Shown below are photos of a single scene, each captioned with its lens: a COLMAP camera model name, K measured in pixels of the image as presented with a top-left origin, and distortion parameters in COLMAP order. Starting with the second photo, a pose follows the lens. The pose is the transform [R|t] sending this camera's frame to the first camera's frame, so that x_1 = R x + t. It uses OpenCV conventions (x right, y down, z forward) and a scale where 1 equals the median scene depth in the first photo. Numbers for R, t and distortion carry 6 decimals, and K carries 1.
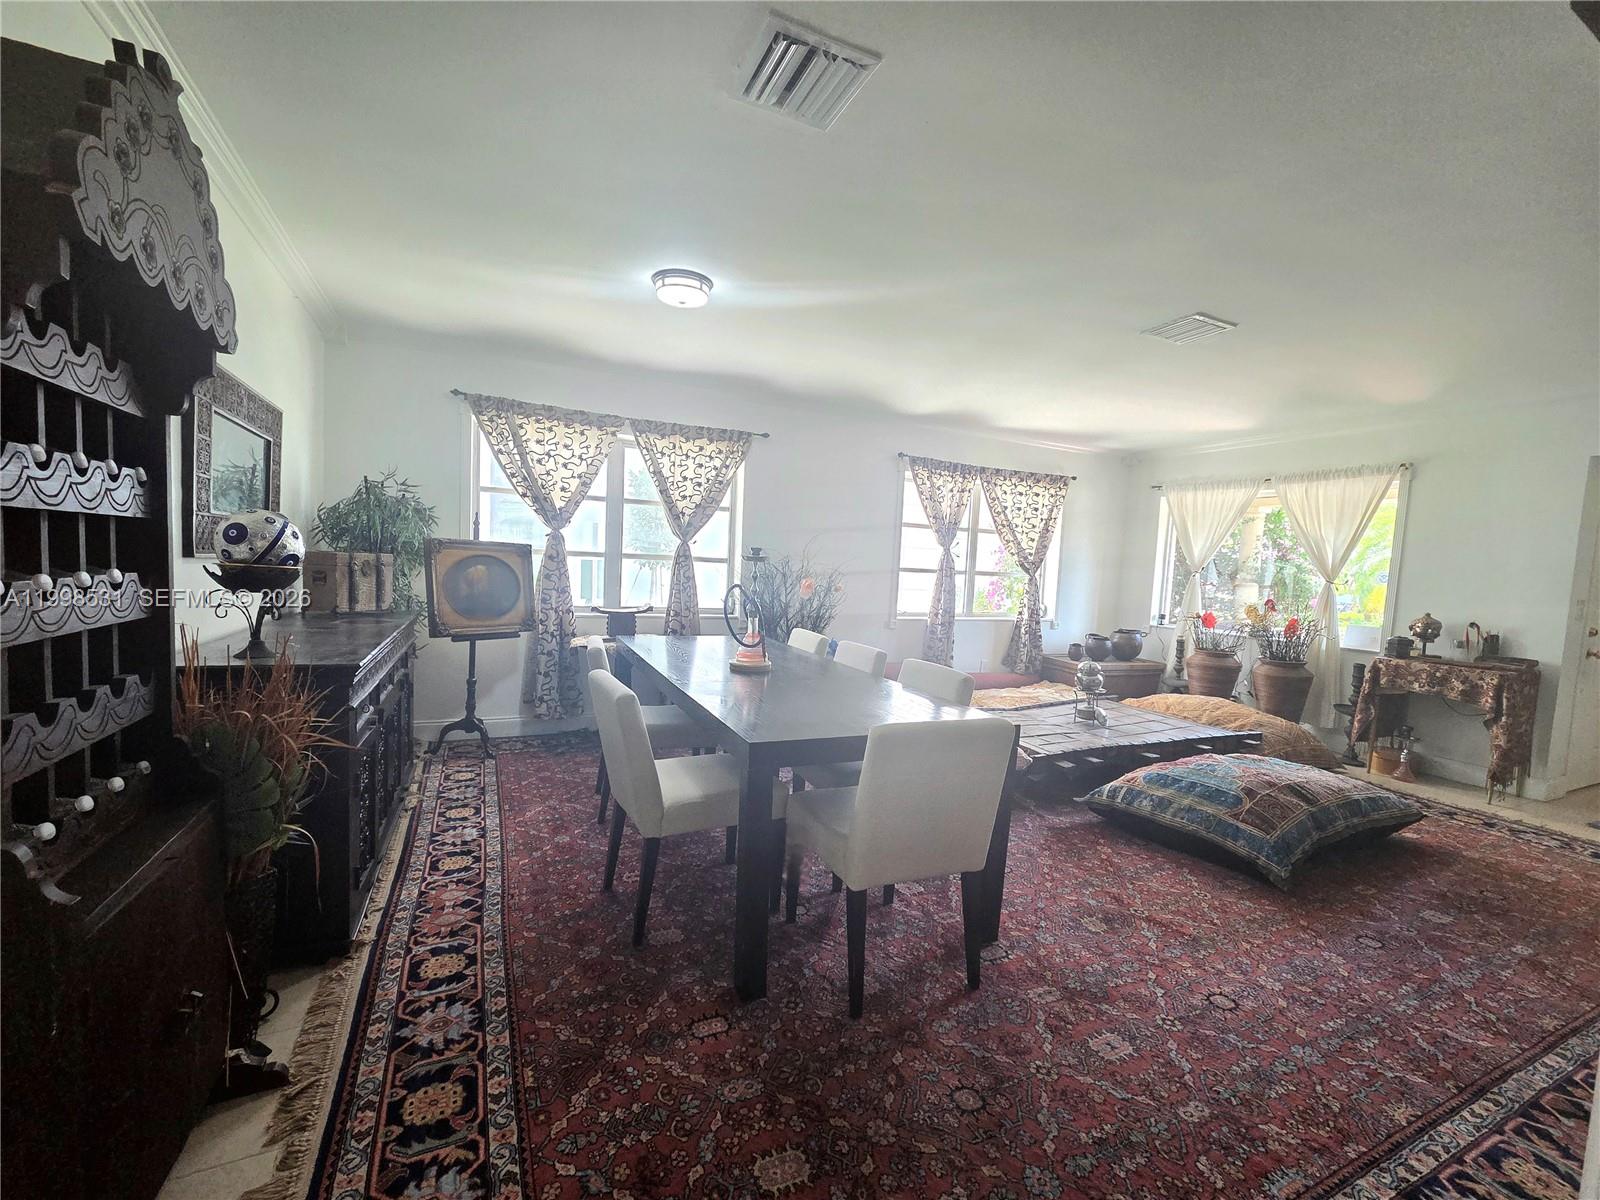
lens RADIAL K [[658.5, 0, 785.2], [0, 658.5, 606.7], [0, 0, 1]] dist [0.002570, 0.000285]
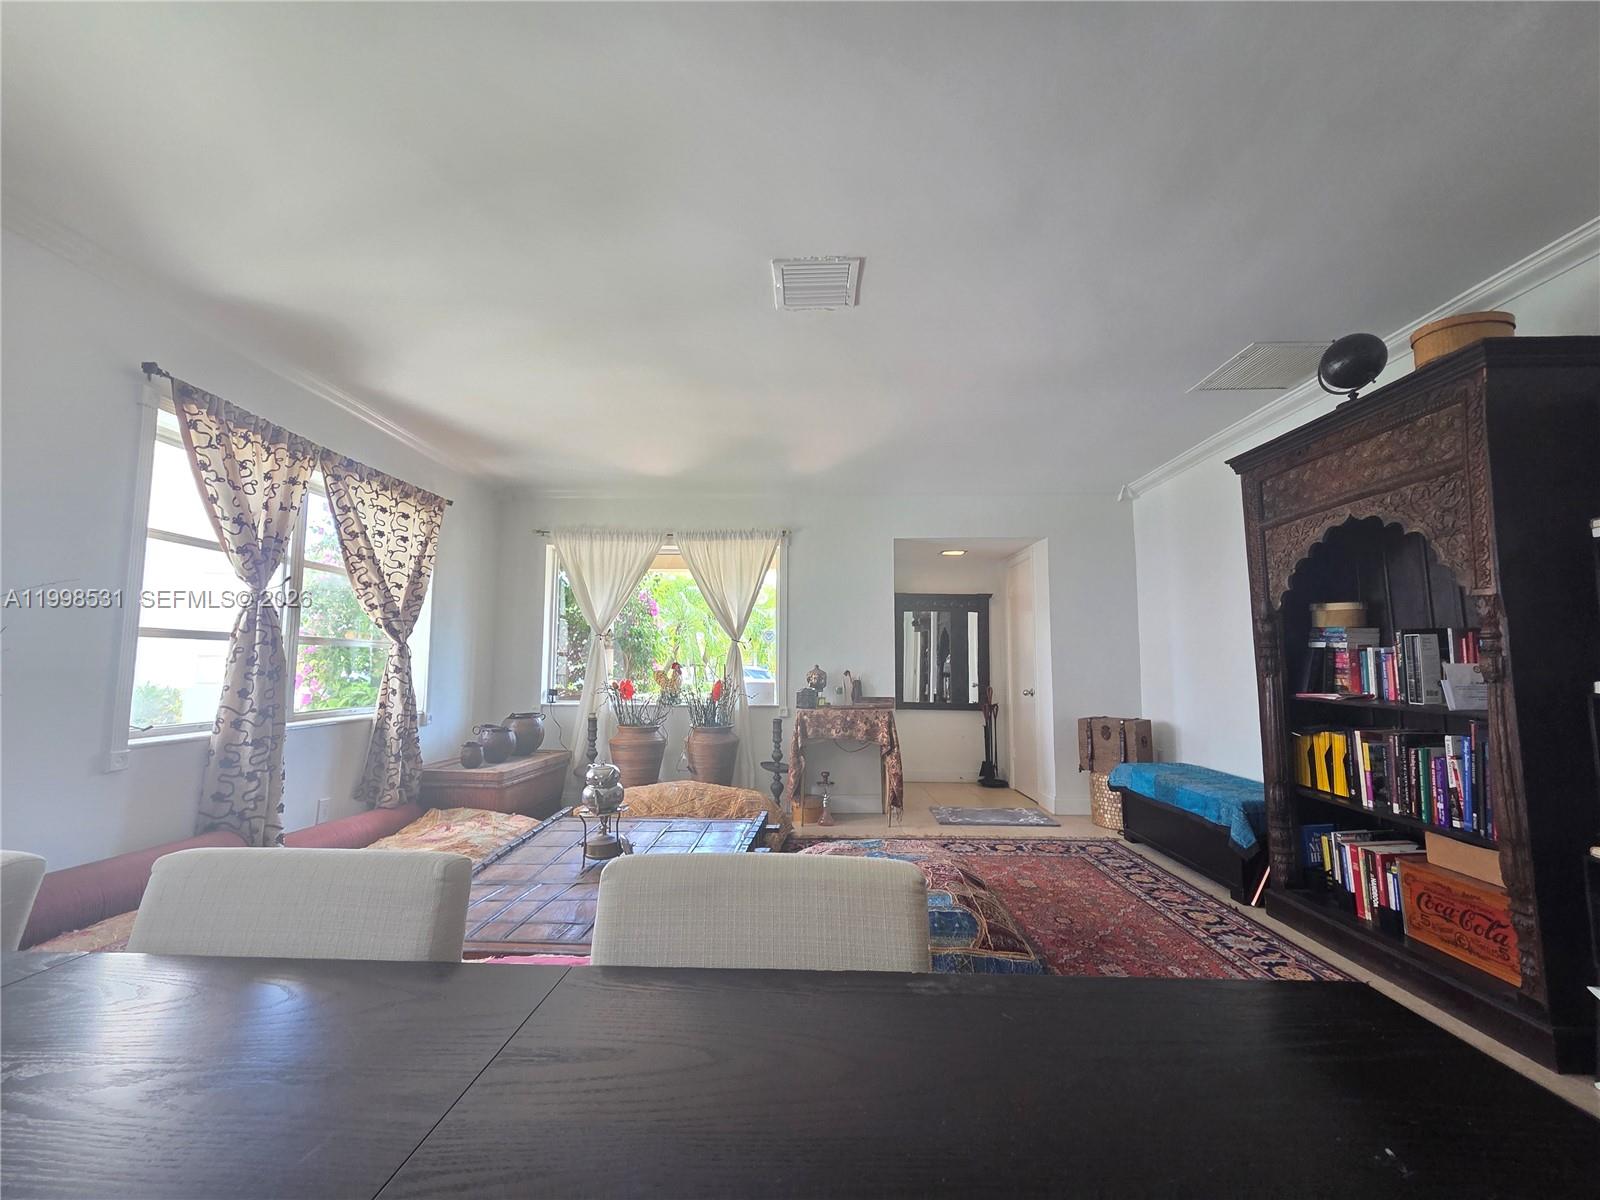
lens RADIAL K [[658.5, 0, 799.2], [0, 658.5, 606.8], [0, 0, 1]] dist [0.002570, 0.000285]
pose [[0.431154, 0.036363, 0.901545, -0.028802], [0.079888, 0.993725, -0.078287, -0.002366], [-0.898735, 0.105777, 0.425544, 0.424964]]
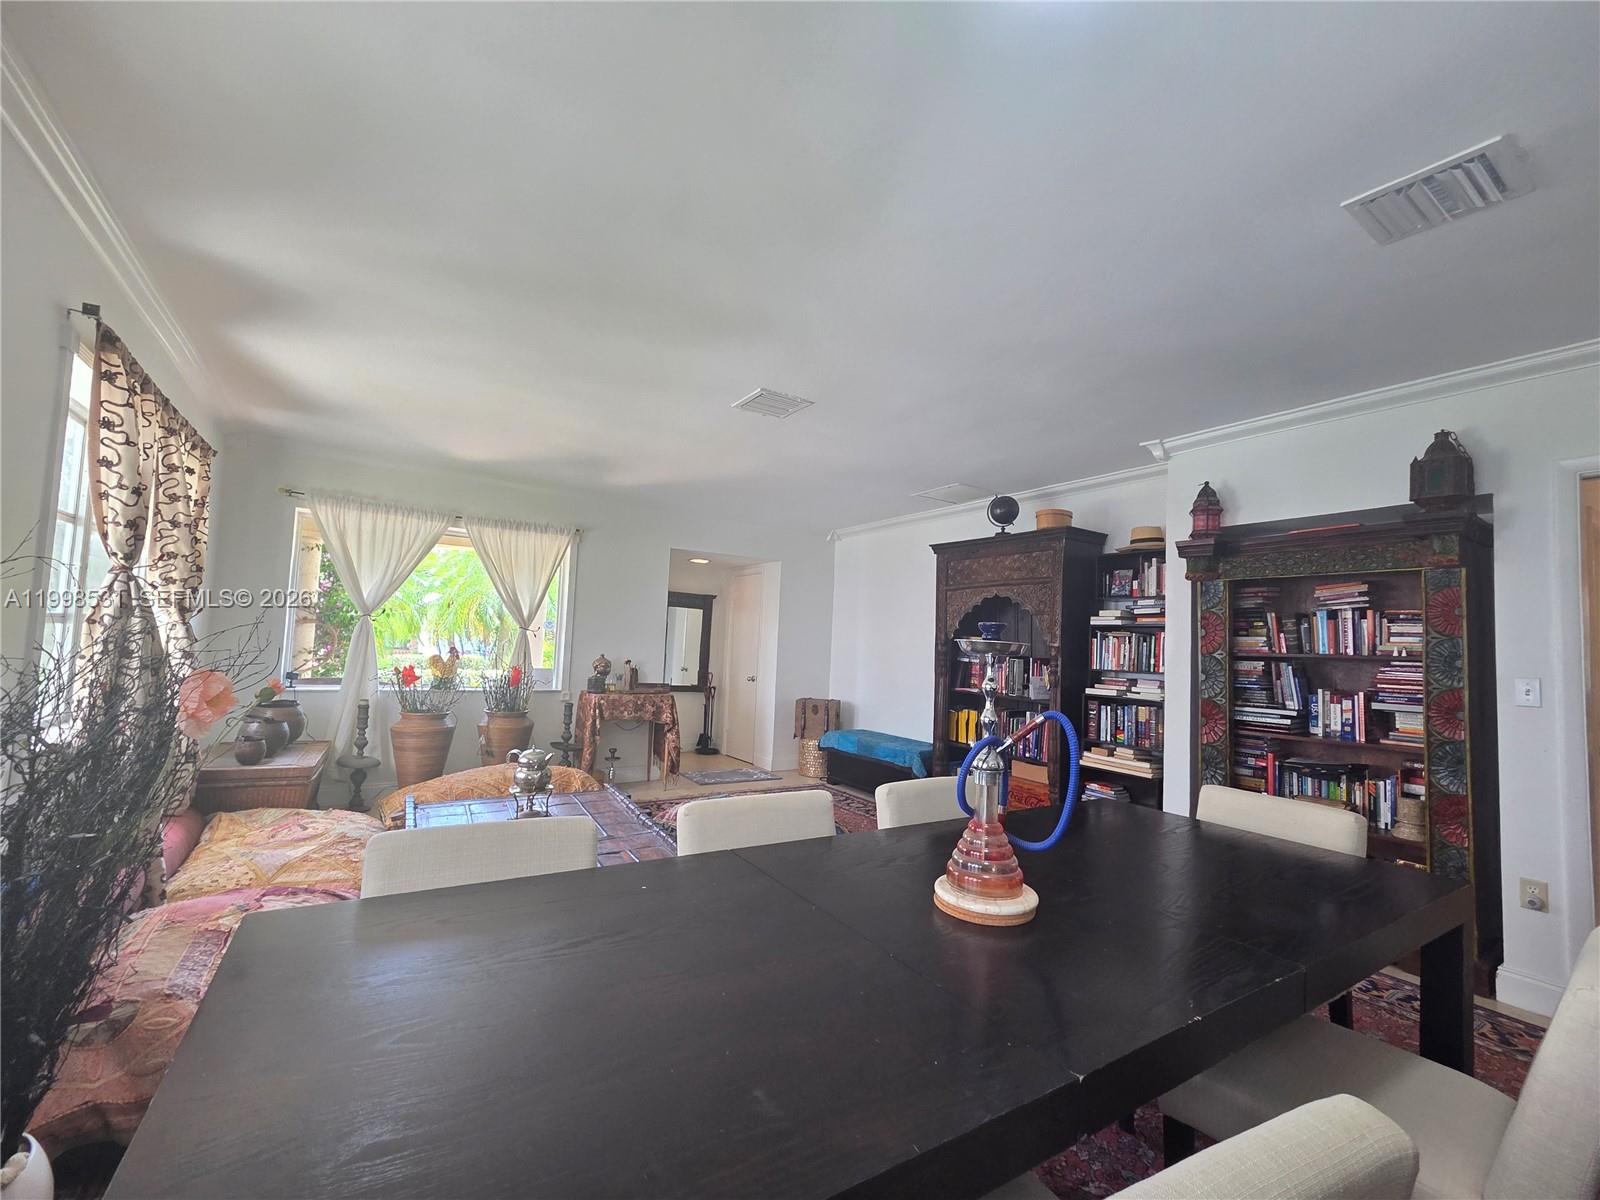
lens RADIAL K [[658.5, 0, 801.8], [0, 658.5, 600.9], [0, 0, 1]] dist [0.002570, 0.000285]
pose [[-0.157263, 0.016668, 0.987416, -0.240408], [0.017398, 0.999749, -0.014105, -0.051739], [-0.987403, 0.014961, -0.157514, 0.640203]]
